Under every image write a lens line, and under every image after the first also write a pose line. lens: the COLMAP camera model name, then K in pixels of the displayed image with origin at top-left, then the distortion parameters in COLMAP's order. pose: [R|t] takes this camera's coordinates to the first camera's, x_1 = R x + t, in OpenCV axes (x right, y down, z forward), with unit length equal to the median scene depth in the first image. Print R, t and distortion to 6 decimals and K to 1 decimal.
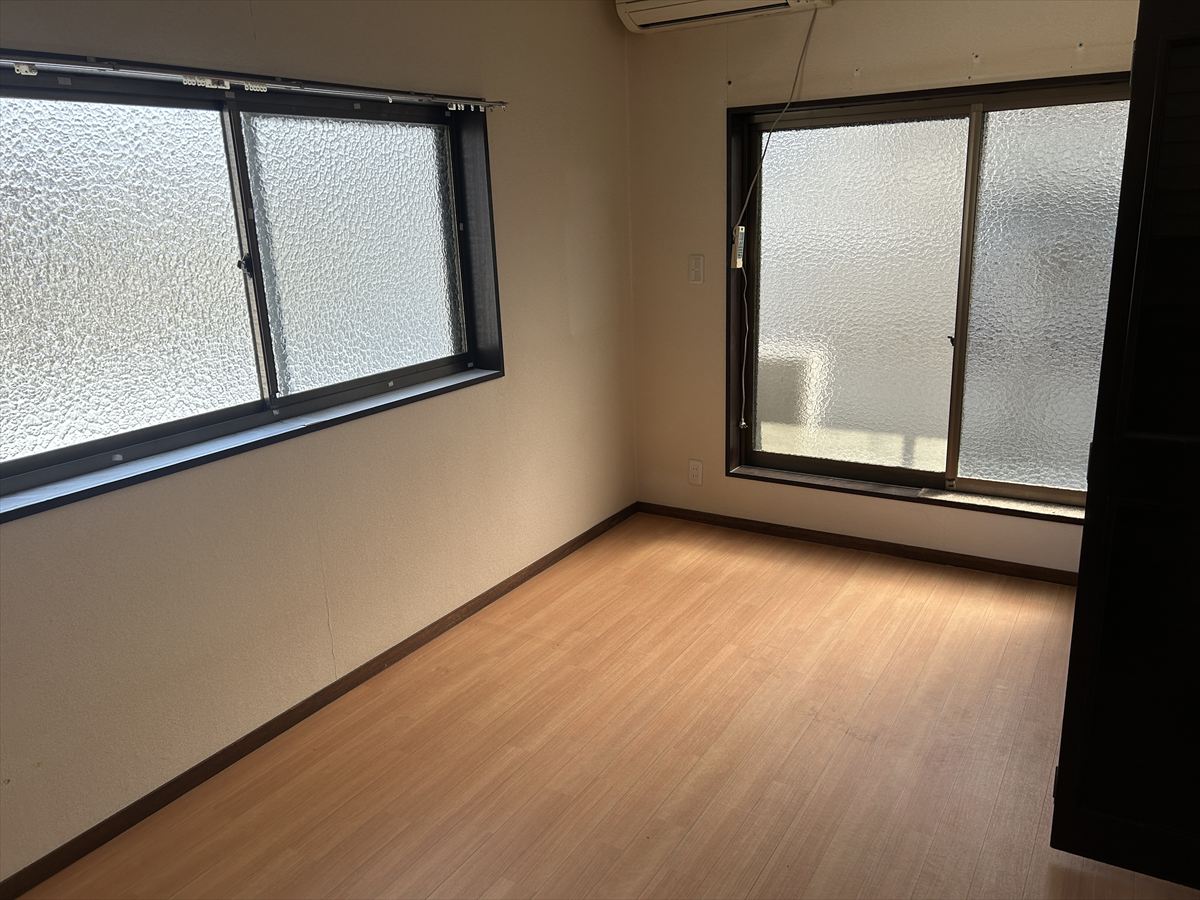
lens RADIAL K [[898.9, 0, 598.6], [0, 898.9, 442.3], [0, 0, 1]] dist [0.110277, -0.152053]
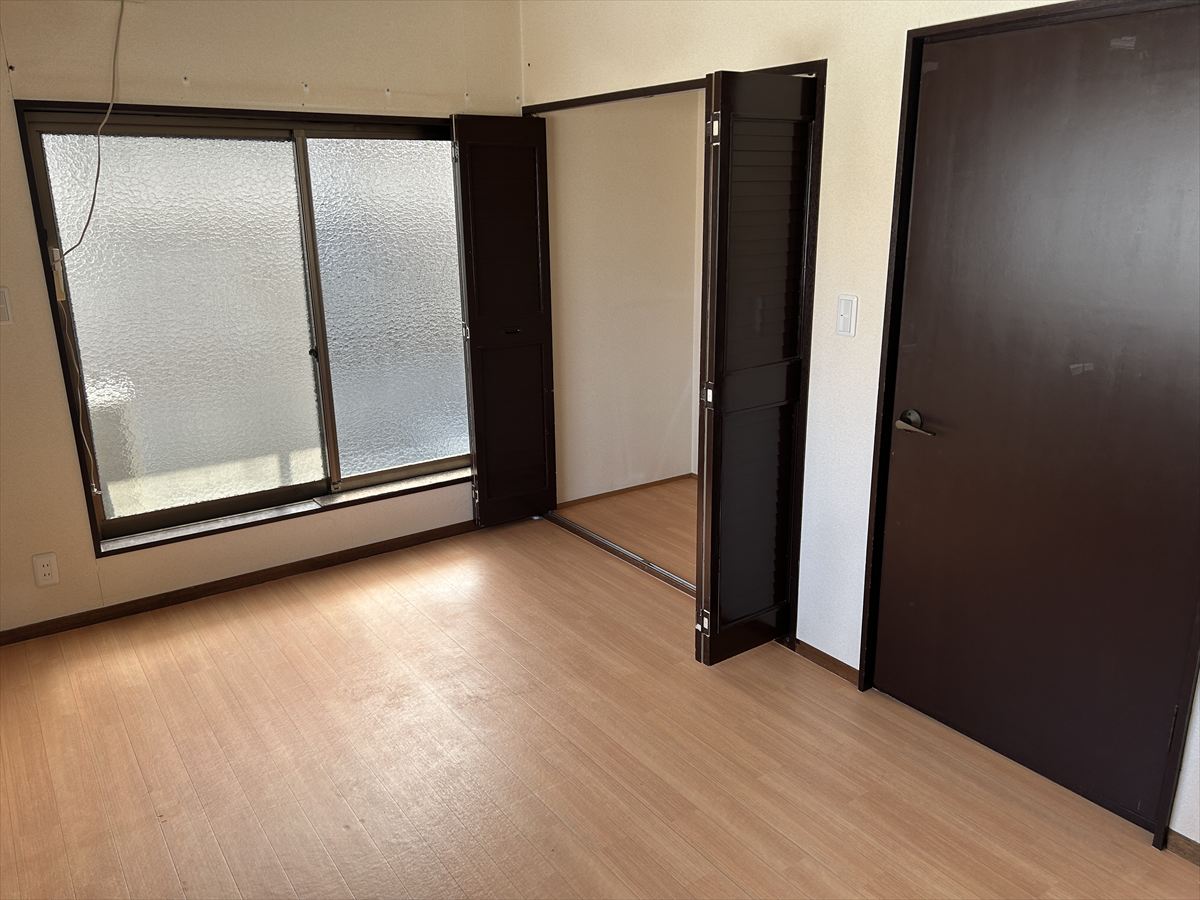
lens RADIAL K [[889.9, 0, 600.0], [0, 889.9, 450.0], [0, 0, 1]] dist [-0.003764, -0.015574]
pose [[0.380643, -0.219726, 0.898238, -0.410981], [0.236298, 0.962223, 0.135242, -0.061817], [-0.894021, 0.160773, 0.418184, 0.283230]]
